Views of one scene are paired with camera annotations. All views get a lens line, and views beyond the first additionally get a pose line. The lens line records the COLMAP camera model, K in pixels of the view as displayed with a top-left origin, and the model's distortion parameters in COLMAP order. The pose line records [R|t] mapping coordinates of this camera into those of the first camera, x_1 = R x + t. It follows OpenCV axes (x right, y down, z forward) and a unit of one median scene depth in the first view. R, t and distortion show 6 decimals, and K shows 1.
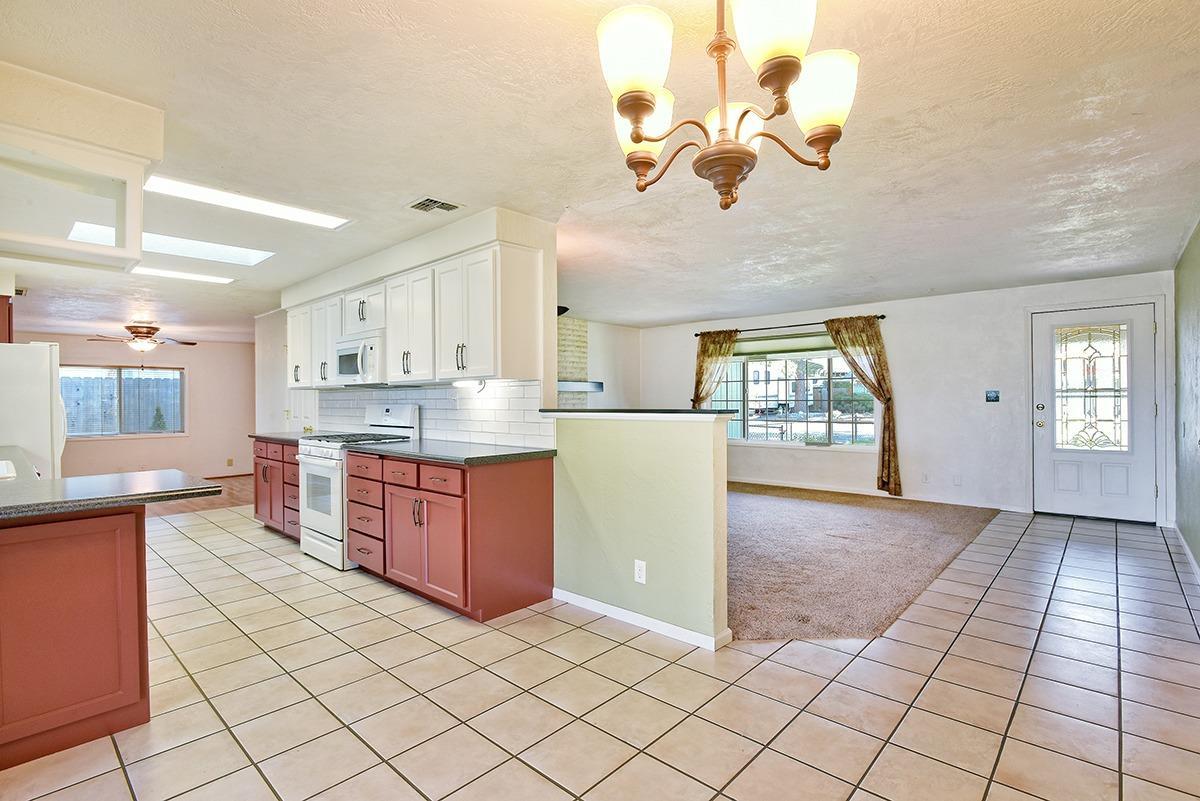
lens RADIAL K [[567.2, 0, 600.0], [0, 567.2, 400.5], [0, 0, 1]] dist [-0.012133, 0.000442]
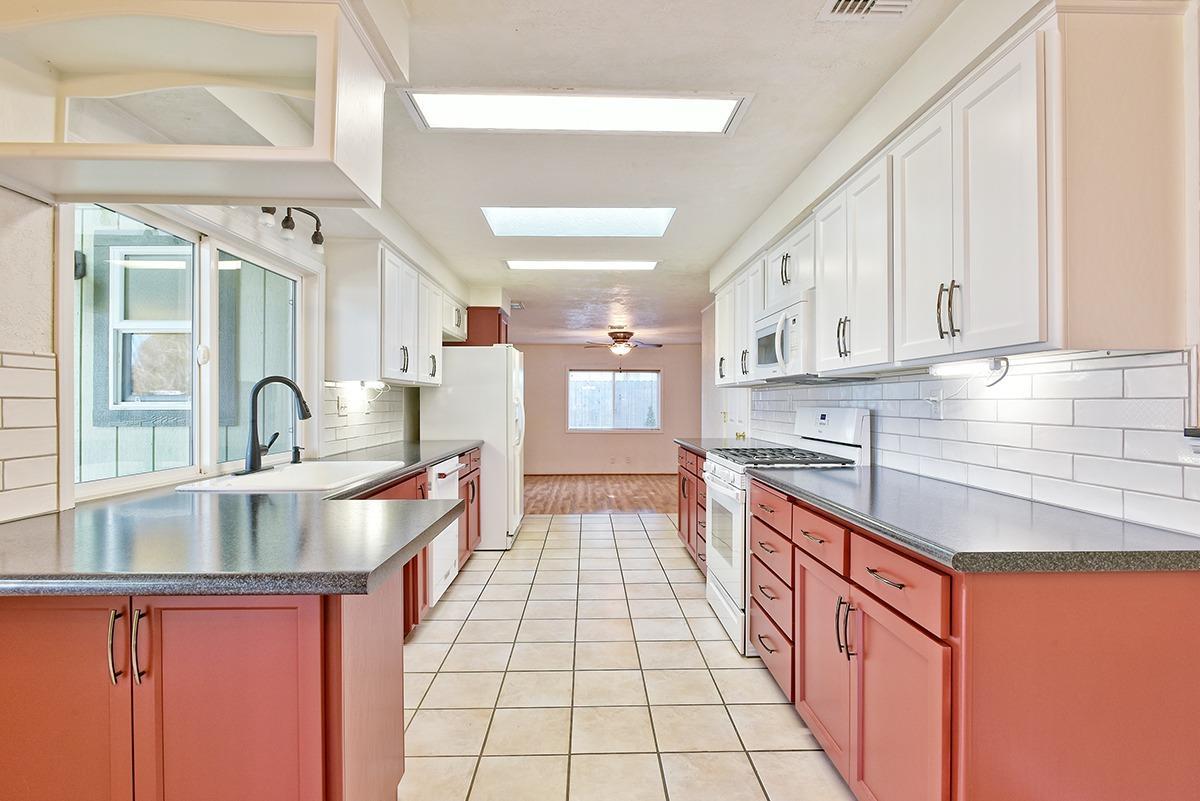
lens RADIAL K [[567.2, 0, 600.0], [0, 567.2, 400.5], [0, 0, 1]] dist [-0.012133, 0.000442]
pose [[0.696472, 0.007603, -0.717543, -0.091013], [-0.009213, 0.999956, 0.001653, -0.000109], [0.717524, 0.005460, 0.696512, 0.386098]]
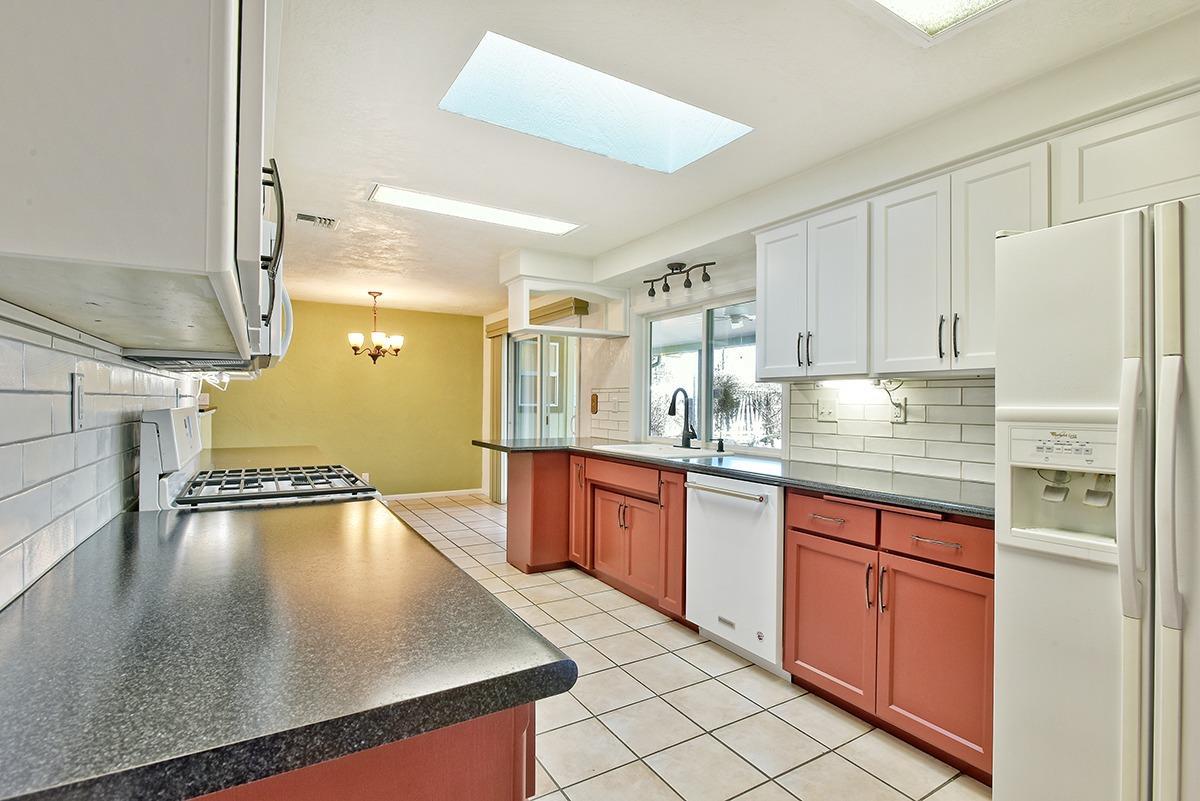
lens RADIAL K [[567.2, 0, 600.0], [0, 567.2, 400.5], [0, 0, 1]] dist [-0.012133, 0.000442]
pose [[-0.958455, 0.003596, 0.285222, -0.847194], [0.002407, 0.999987, -0.004518, 0.003093], [-0.285234, -0.003644, -0.958451, 1.418227]]
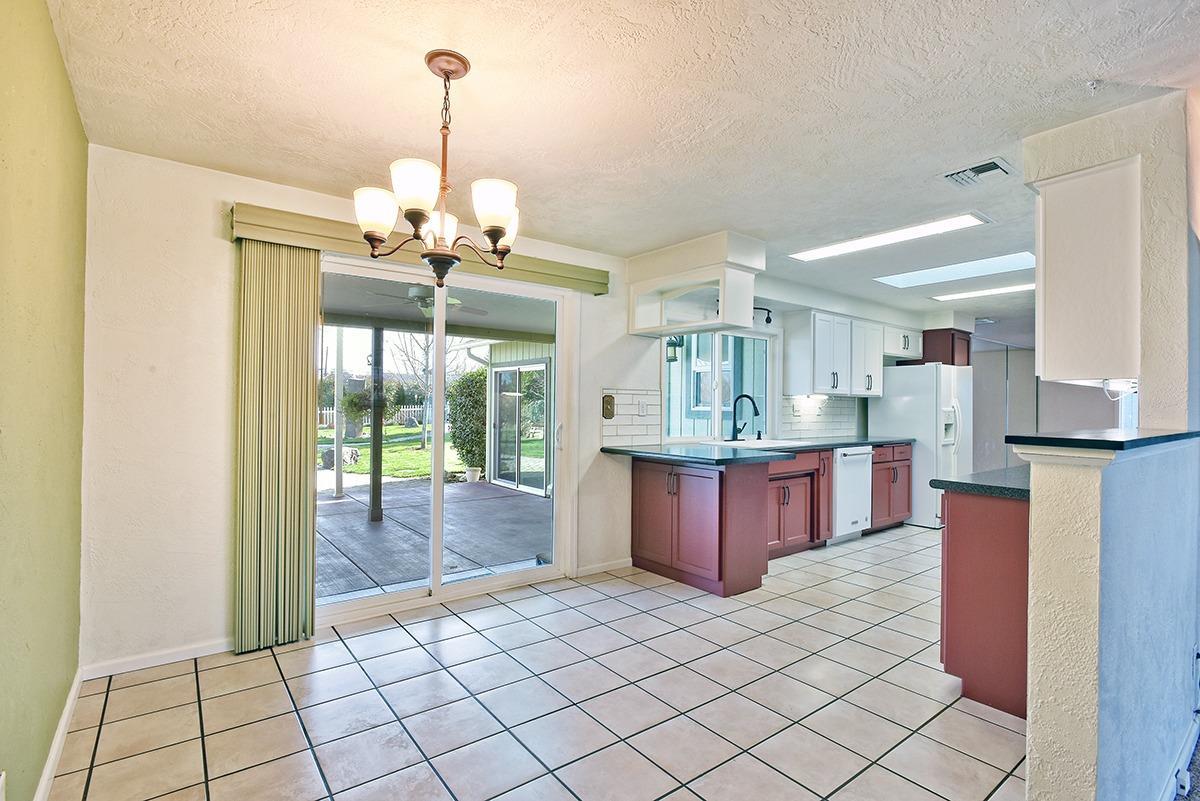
lens RADIAL K [[567.2, 0, 600.0], [0, 567.2, 400.5], [0, 0, 1]] dist [-0.012133, 0.000442]
pose [[-0.171630, 0.000283, -0.985161, 0.459282], [-0.011439, 0.999932, 0.002280, -0.007982], [0.985095, 0.011661, -0.171615, 0.455665]]
